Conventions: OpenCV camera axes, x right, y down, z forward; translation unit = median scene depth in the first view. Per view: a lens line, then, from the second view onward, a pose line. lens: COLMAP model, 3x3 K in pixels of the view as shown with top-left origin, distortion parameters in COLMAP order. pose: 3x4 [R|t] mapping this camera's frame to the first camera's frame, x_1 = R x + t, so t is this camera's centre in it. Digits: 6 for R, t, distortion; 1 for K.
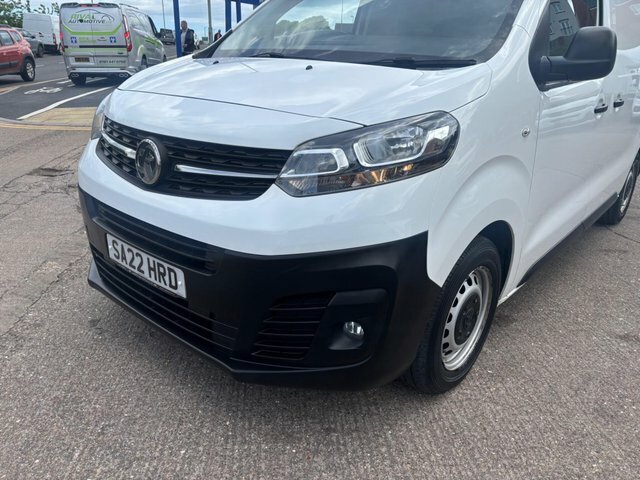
lens RADIAL K [[485.5, 0, 318.5], [0, 485.5, 237.1], [0, 0, 1]] dist [0.042092, -0.045296]
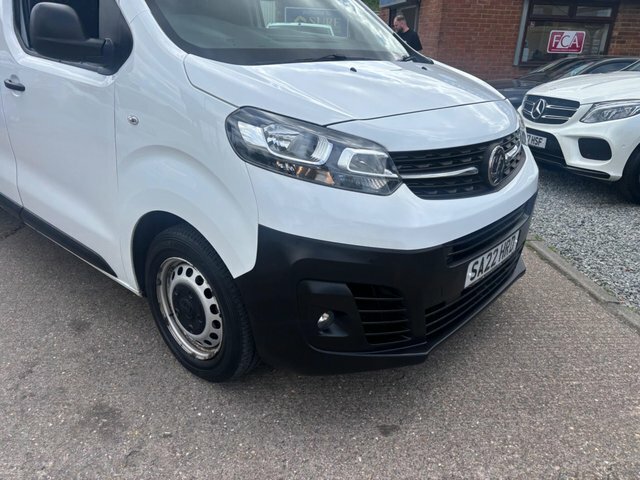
lens RADIAL K [[485.5, 0, 321.3], [0, 485.5, 243.4], [0, 0, 1]] dist [0.042092, -0.045296]
pose [[0.000173, -0.413333, 0.910580, -1.427685], [0.309249, 0.865966, 0.393023, -0.560633], [-0.950981, 0.281528, 0.127973, 1.278620]]
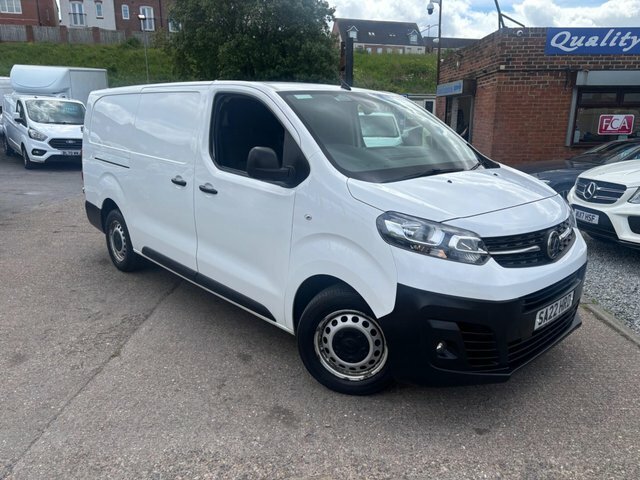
lens RADIAL K [[485.5, 0, 317.5], [0, 485.5, 248.2], [0, 0, 1]] dist [0.042092, -0.045296]
pose [[0.105336, -0.291338, 0.950803, -1.931587], [0.336987, 0.910008, 0.241504, -0.783489], [-0.935598, 0.294970, 0.194034, 1.402798]]
